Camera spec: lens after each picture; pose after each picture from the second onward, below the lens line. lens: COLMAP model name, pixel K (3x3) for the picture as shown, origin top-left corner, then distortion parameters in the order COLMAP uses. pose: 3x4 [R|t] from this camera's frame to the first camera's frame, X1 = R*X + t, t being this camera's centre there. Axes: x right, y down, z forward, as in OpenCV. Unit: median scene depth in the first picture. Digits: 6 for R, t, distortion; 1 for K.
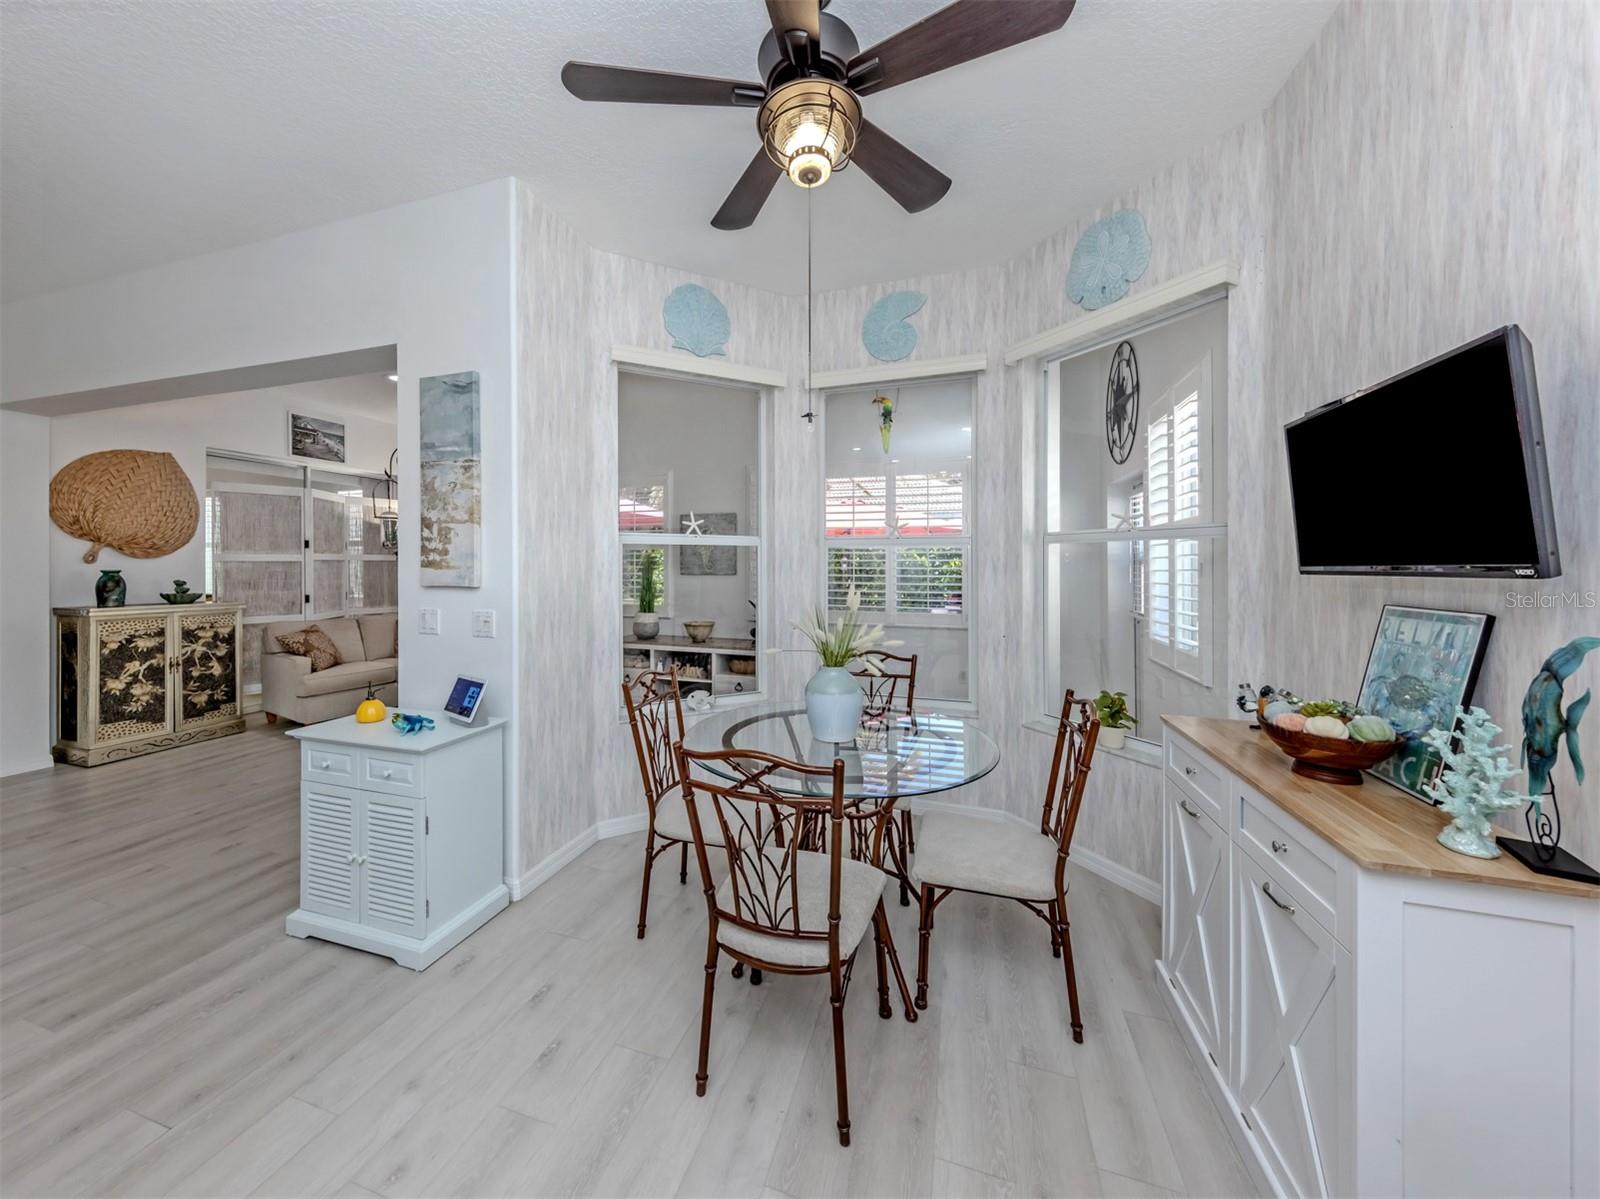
lens RADIAL K [[547.7, 0, 780.0], [0, 547.7, 563.7], [0, 0, 1]] dist [0.004753, -0.000023]
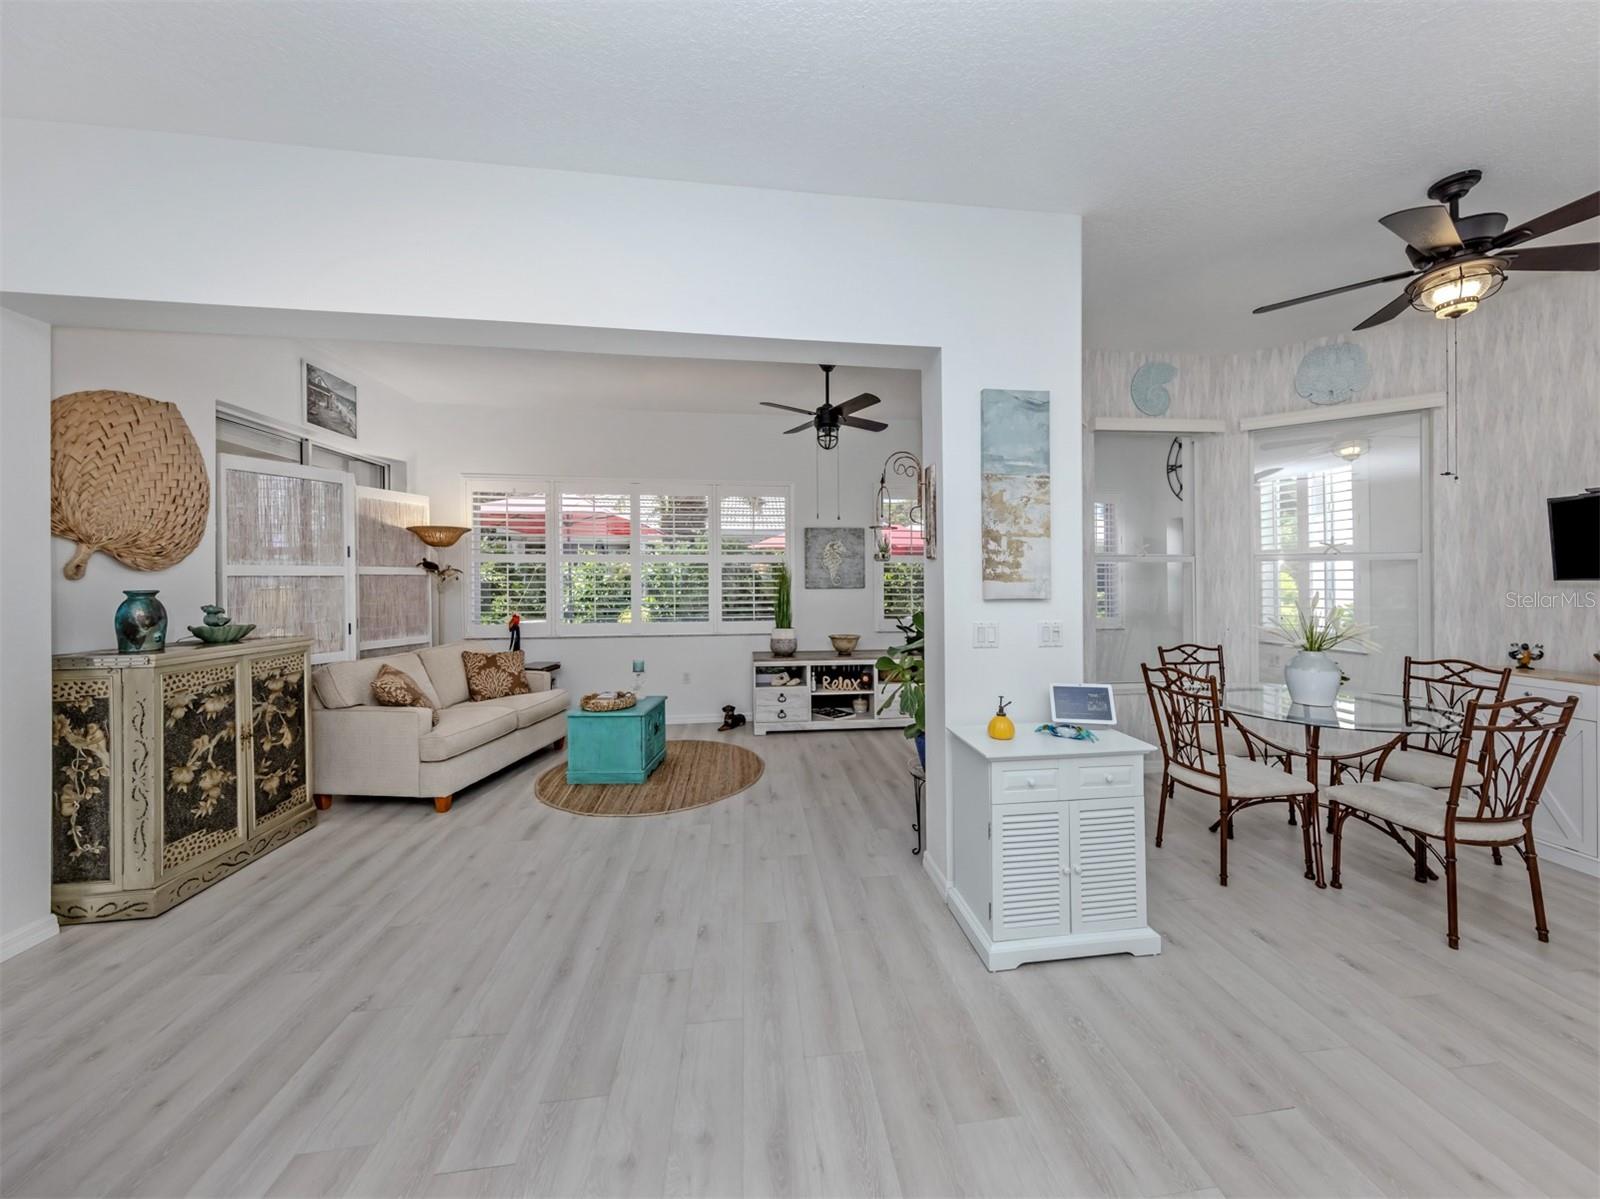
lens RADIAL K [[550.2, 0, 802.8], [0, 550.2, 574.6], [0, 0, 1]] dist [0.005366, -0.000026]
pose [[0.908083, -0.001246, 0.418788, -0.820751], [0.003851, 0.999978, -0.005374, 0.000195], [-0.418772, 0.006493, 0.908068, 0.143770]]
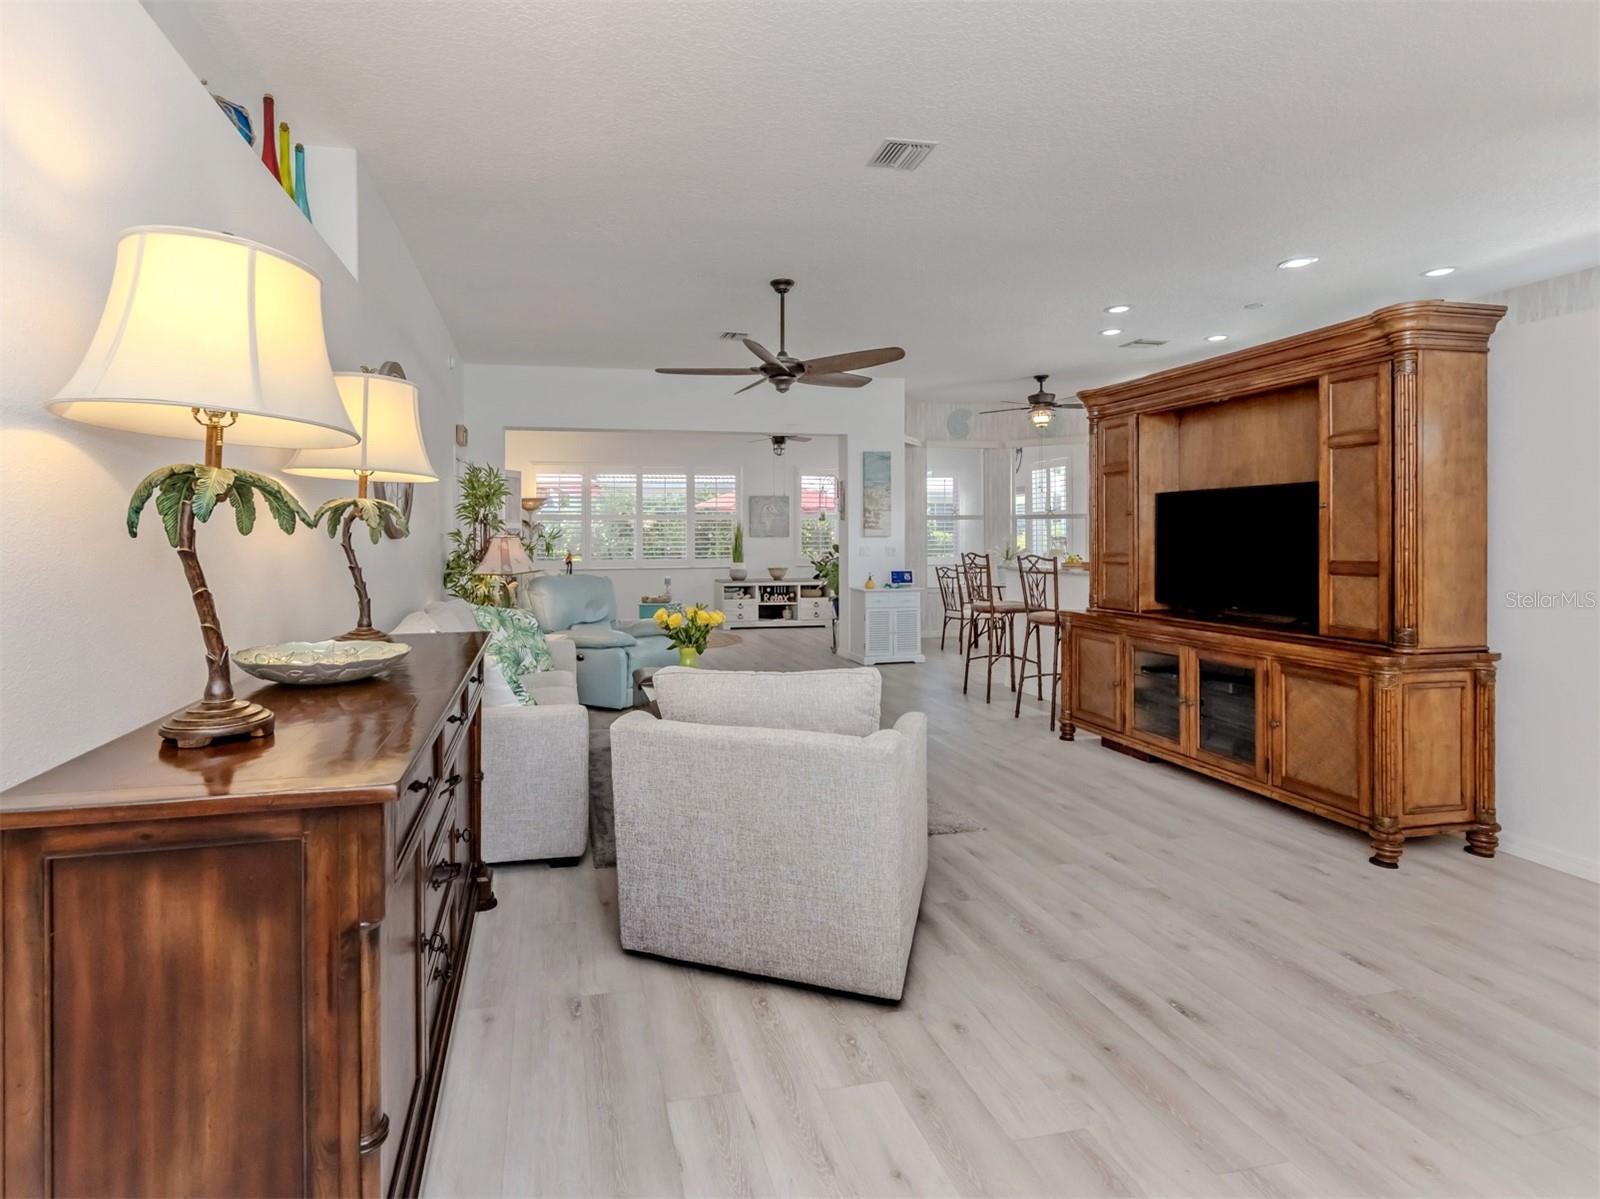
lens RADIAL K [[769.2, 0, 663.6], [0, 769.2, 540.3], [0, 0, 1]] dist [0.005485, 0.000135]
pose [[0.888303, -0.009951, 0.459151, -1.820869], [0.006862, 0.999941, 0.008396, 0.013630], [-0.459207, -0.004308, 0.888319, -0.986243]]
